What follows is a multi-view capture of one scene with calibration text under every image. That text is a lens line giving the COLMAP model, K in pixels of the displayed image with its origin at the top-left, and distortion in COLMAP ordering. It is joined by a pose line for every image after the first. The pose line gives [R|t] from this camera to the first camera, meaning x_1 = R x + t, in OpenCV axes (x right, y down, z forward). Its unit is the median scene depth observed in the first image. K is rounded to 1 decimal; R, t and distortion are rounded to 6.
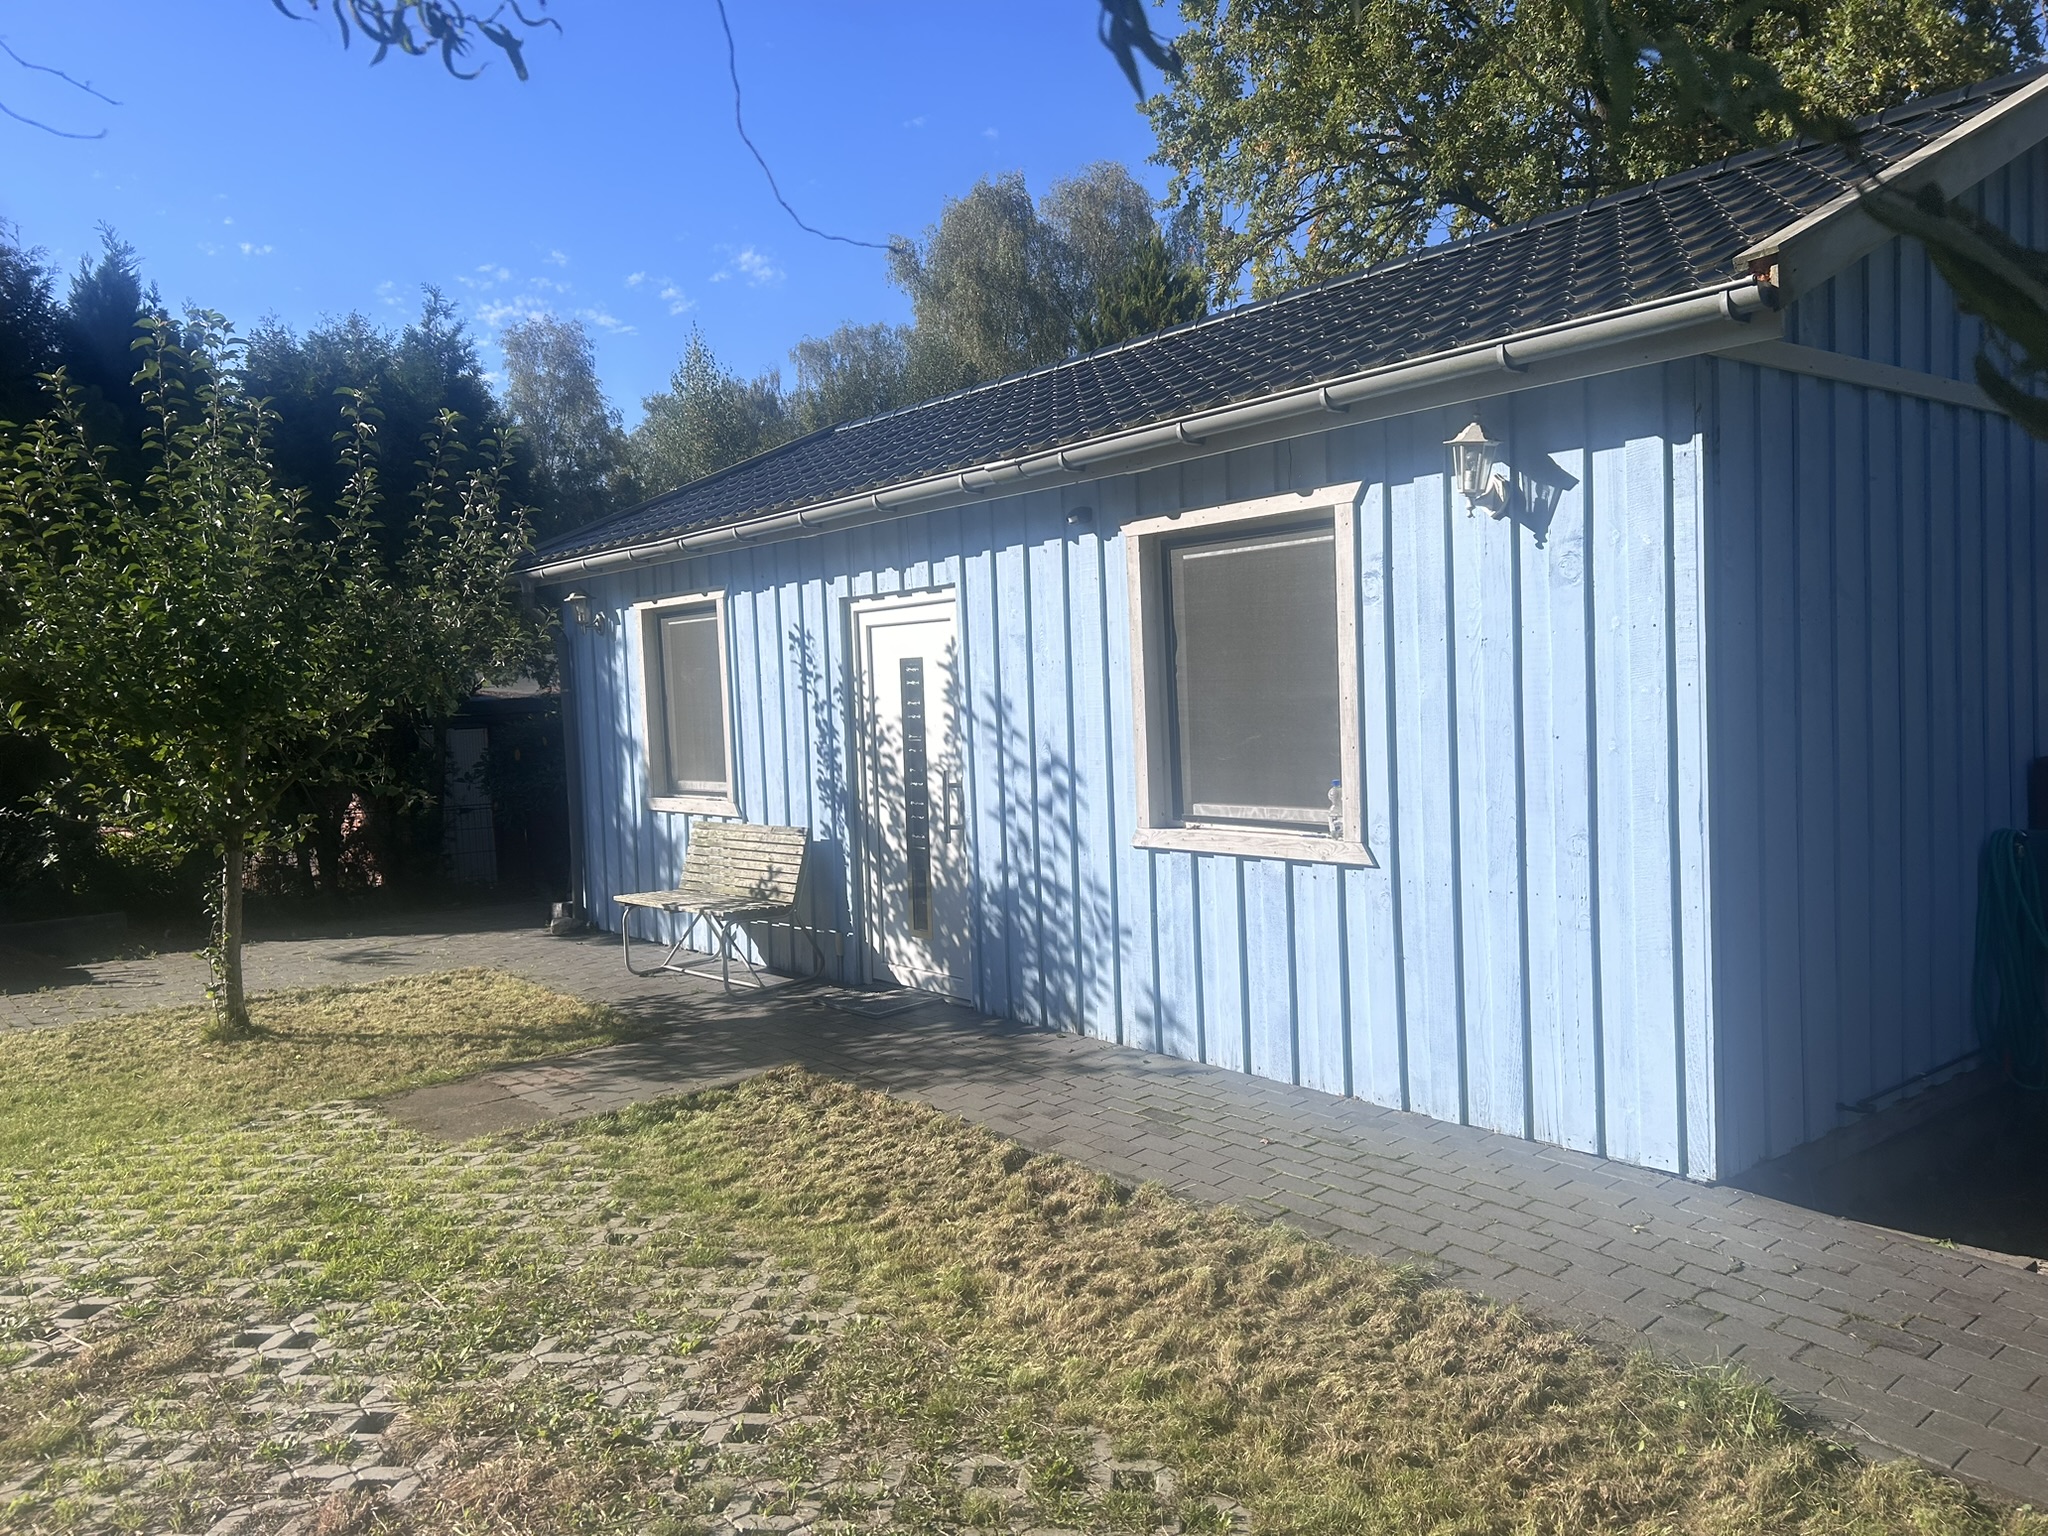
lens RADIAL K [[1483.6, 0, 1023.2], [0, 1483.6, 769.4], [0, 0, 1]] dist [0.020540, -0.054074]
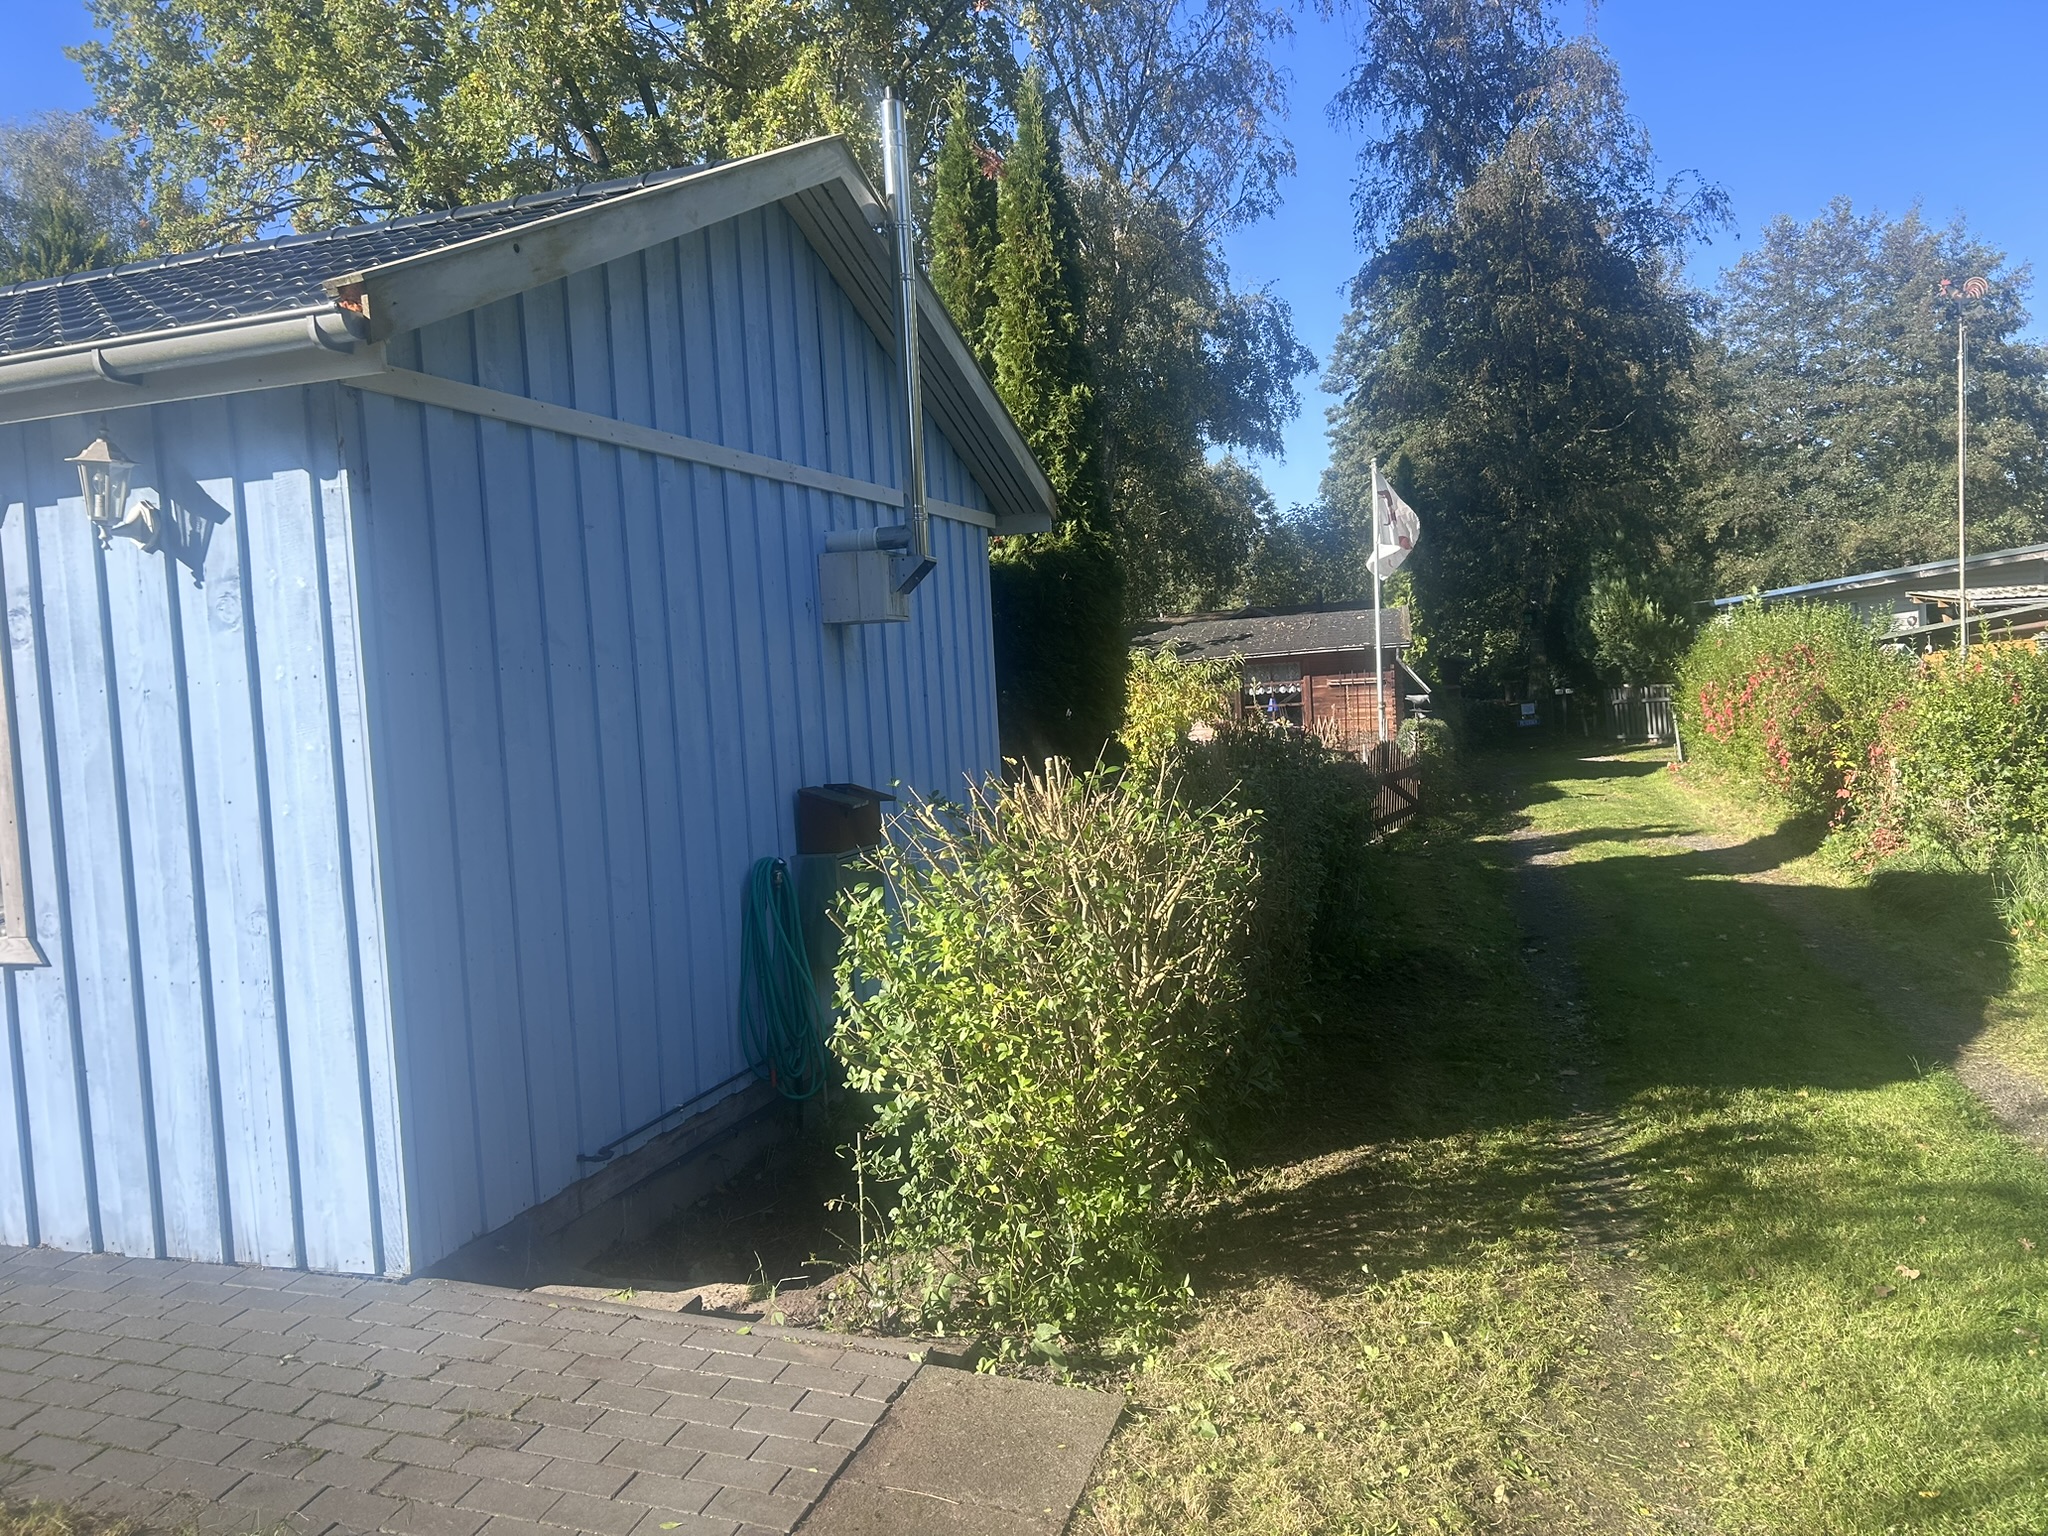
lens RADIAL K [[1483.6, 0, 1034.4], [0, 1483.6, 753.3], [0, 0, 1]] dist [0.020540, -0.054074]
pose [[0.816431, -0.036055, 0.576317, 0.238638], [0.051944, 0.998588, -0.011114, -0.015842], [-0.575102, 0.039010, 0.817151, 0.005593]]
